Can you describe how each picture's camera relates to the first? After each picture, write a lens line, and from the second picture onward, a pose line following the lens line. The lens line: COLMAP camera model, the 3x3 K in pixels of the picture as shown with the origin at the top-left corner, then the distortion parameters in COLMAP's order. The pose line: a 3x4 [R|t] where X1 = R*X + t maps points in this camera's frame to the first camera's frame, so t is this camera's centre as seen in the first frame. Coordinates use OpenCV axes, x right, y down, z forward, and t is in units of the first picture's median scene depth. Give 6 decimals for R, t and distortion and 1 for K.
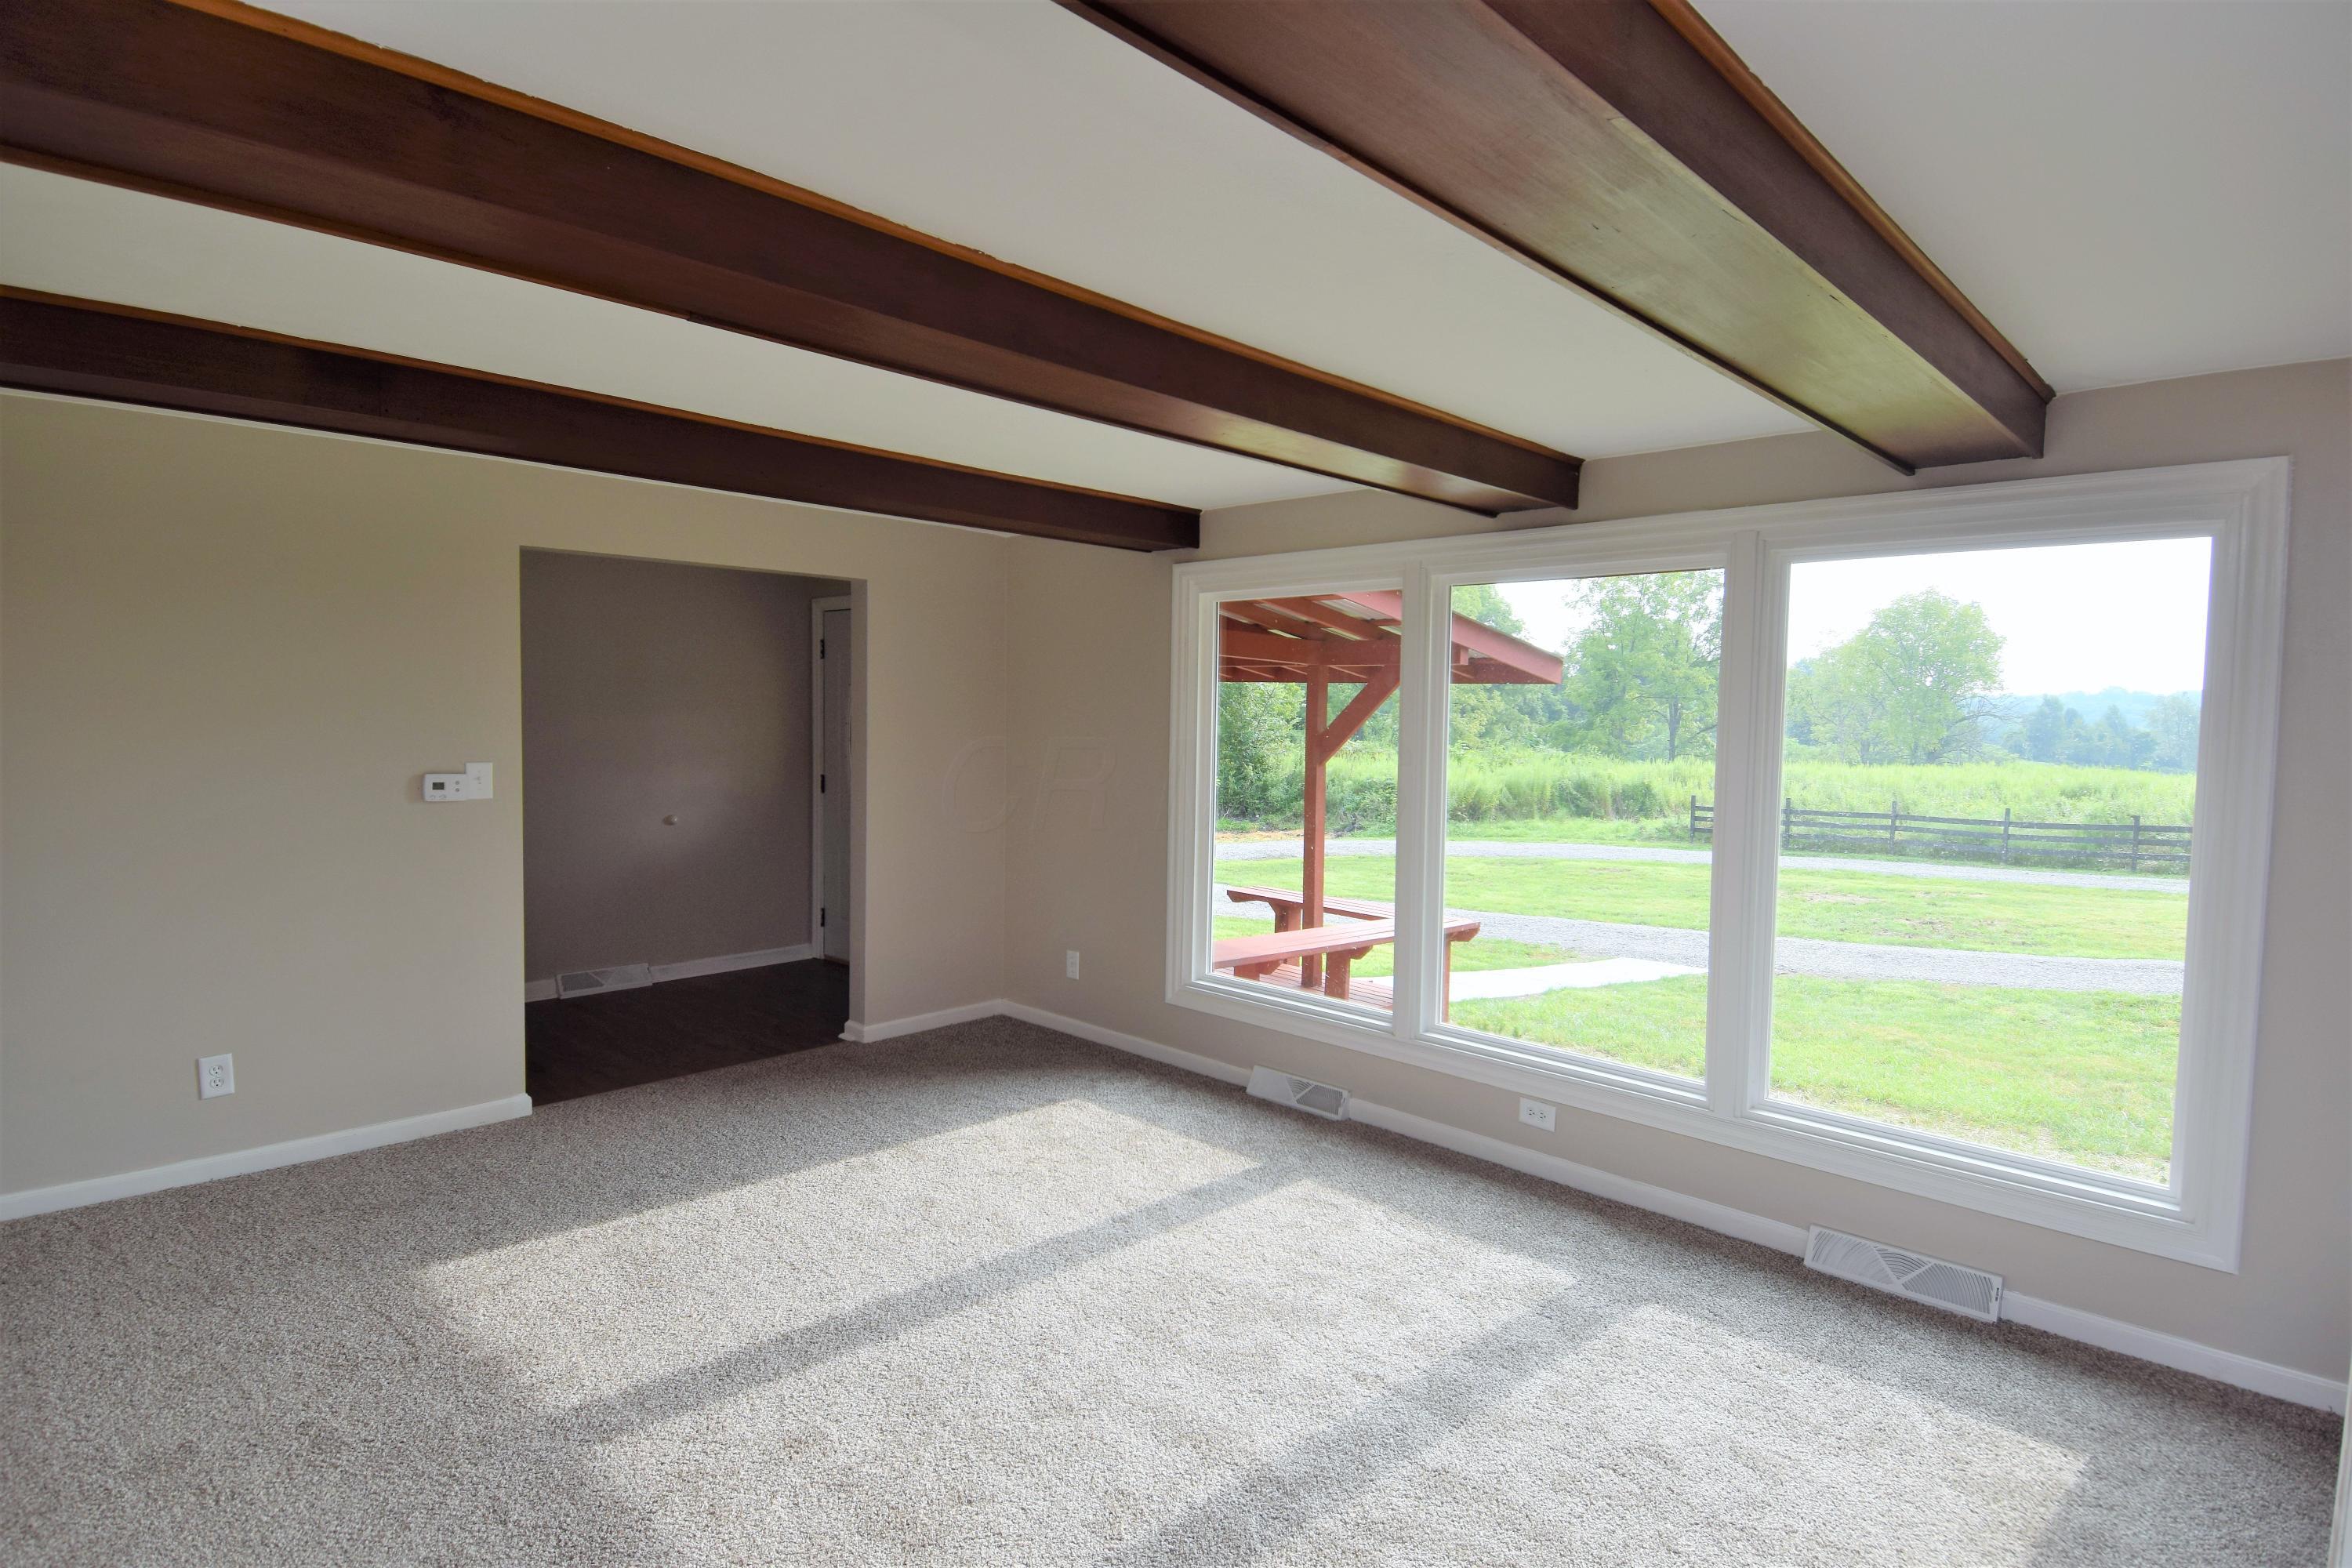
lens RADIAL K [[1228.2, 0, 1179.7], [0, 1228.2, 771.7], [0, 0, 1]] dist [0.055976, -0.059579]
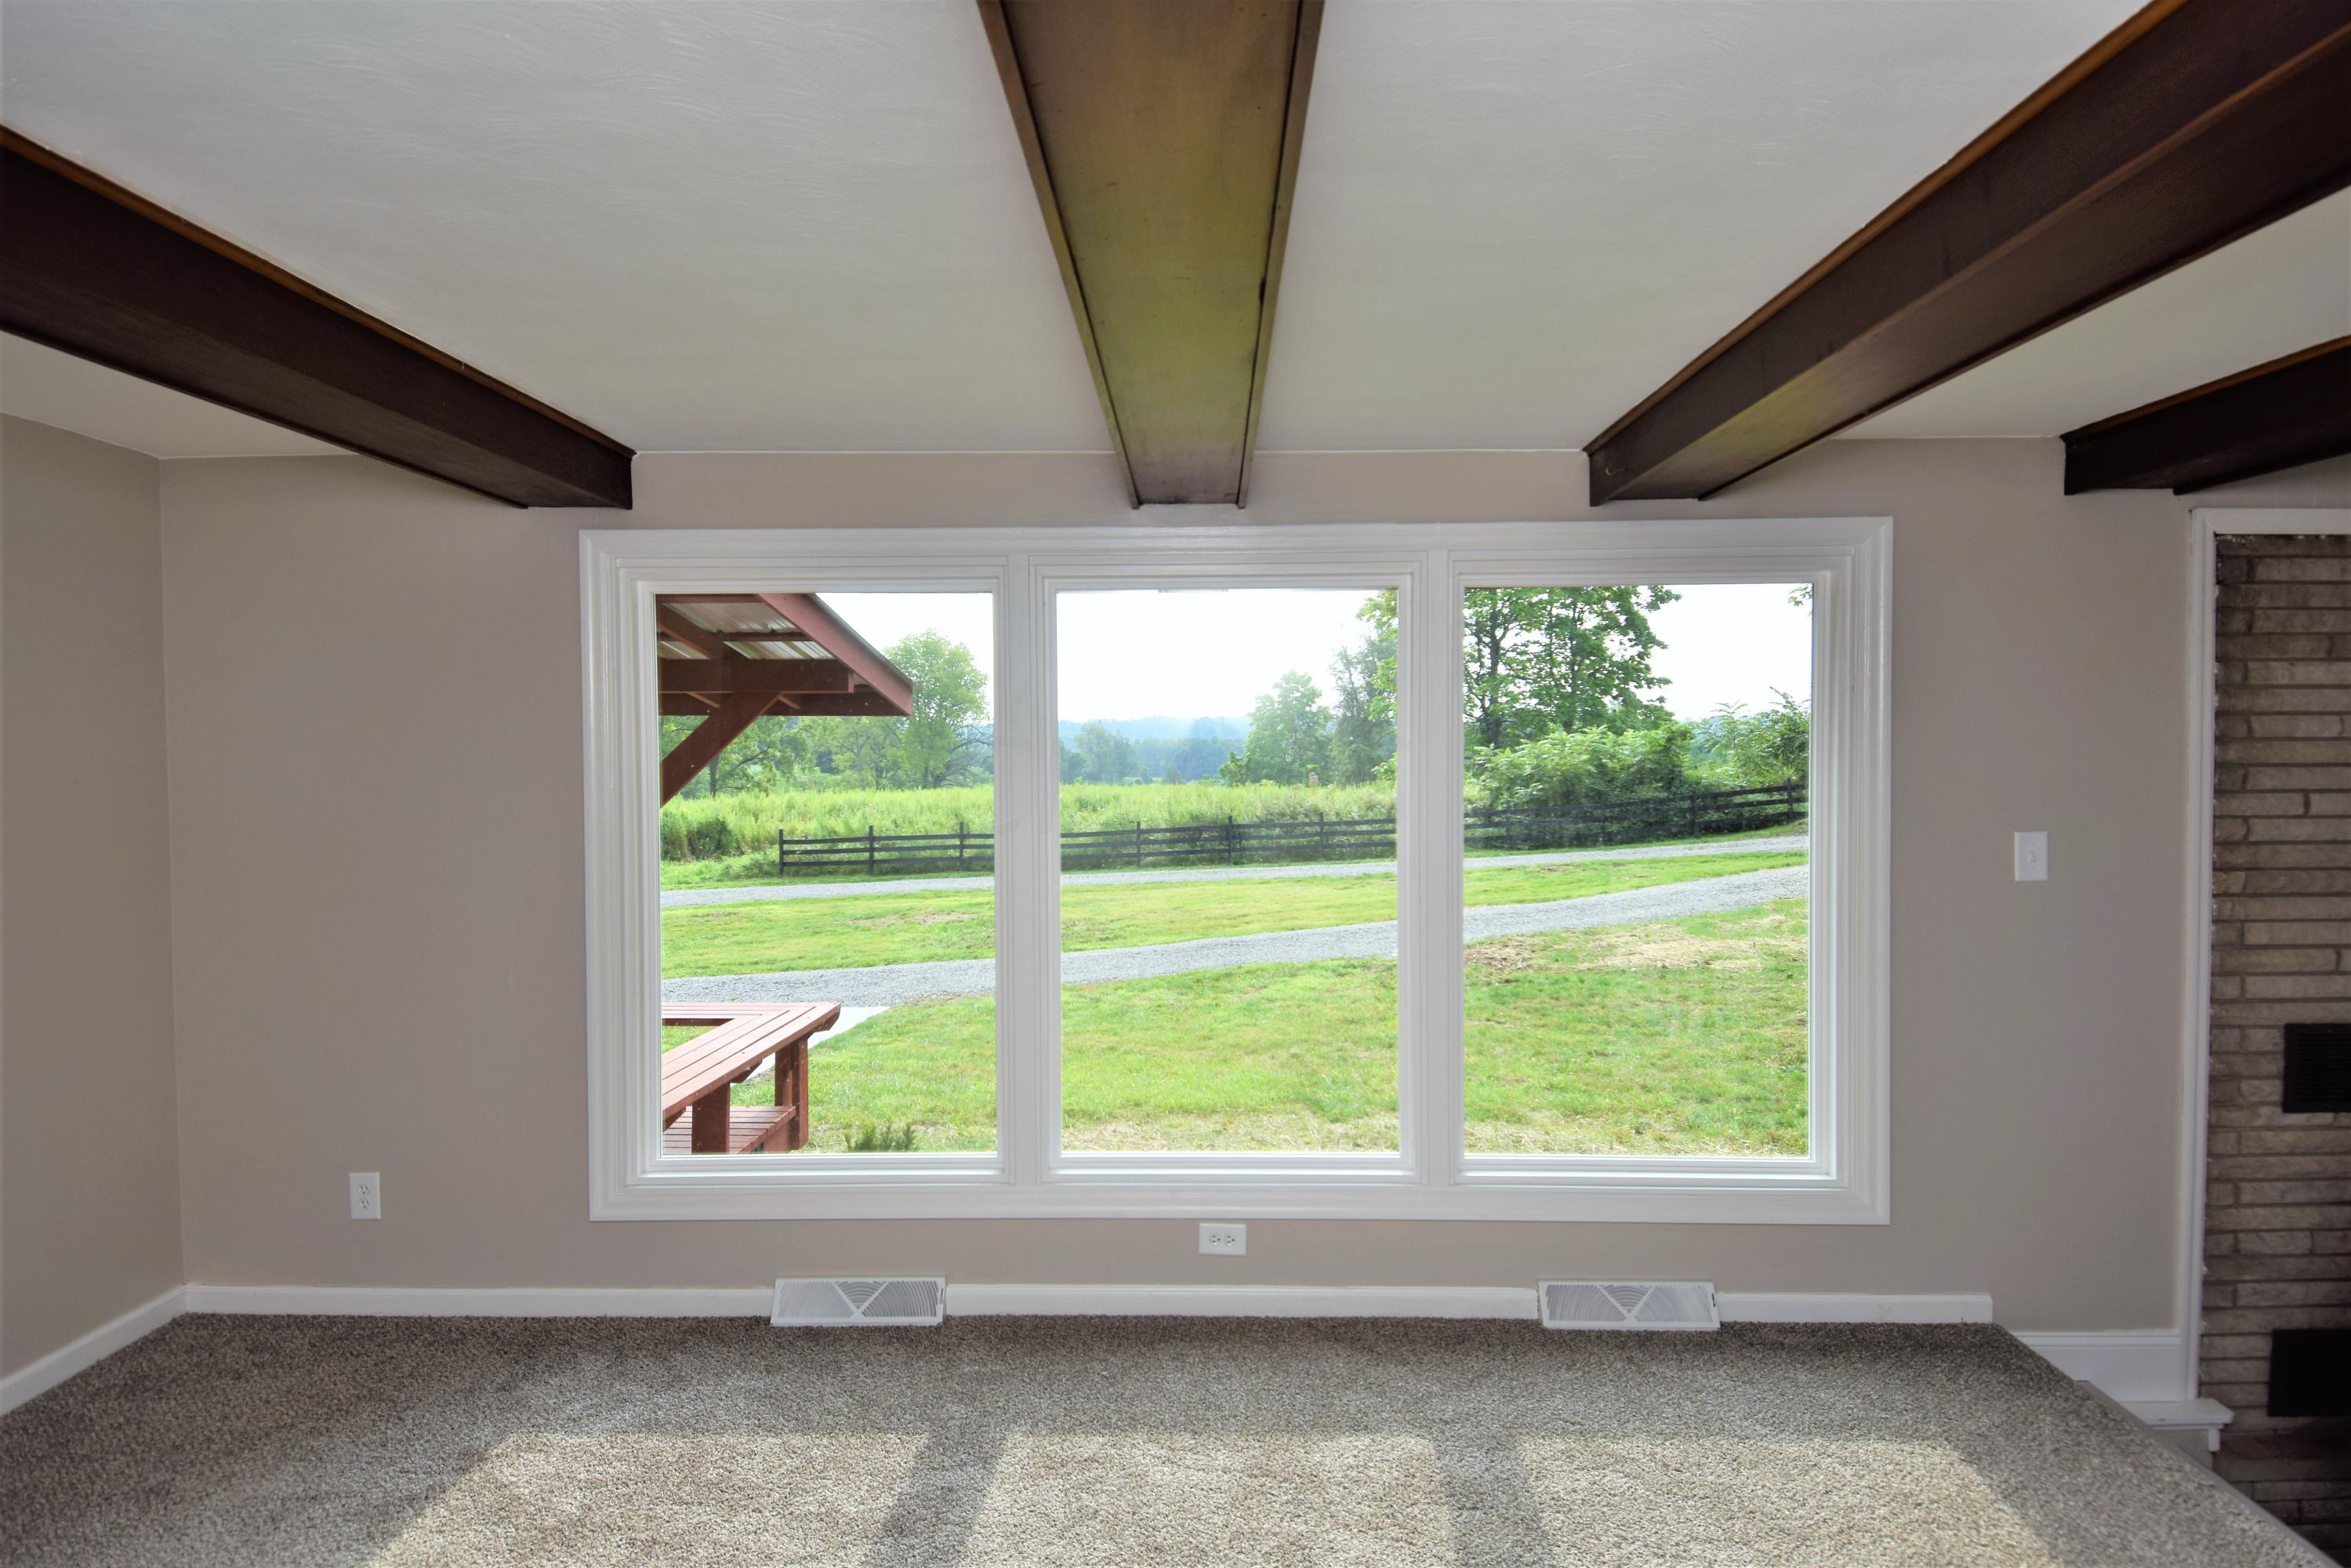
lens RADIAL K [[1265.8, 0, 1175.5], [0, 1265.8, 784.0], [0, 0, 1]] dist [0.062791, -0.067160]
pose [[0.732903, -0.042724, 0.678990, -0.210401], [0.054395, 0.998511, 0.004115, -0.020285], [-0.678155, 0.033917, 0.734136, 0.283374]]
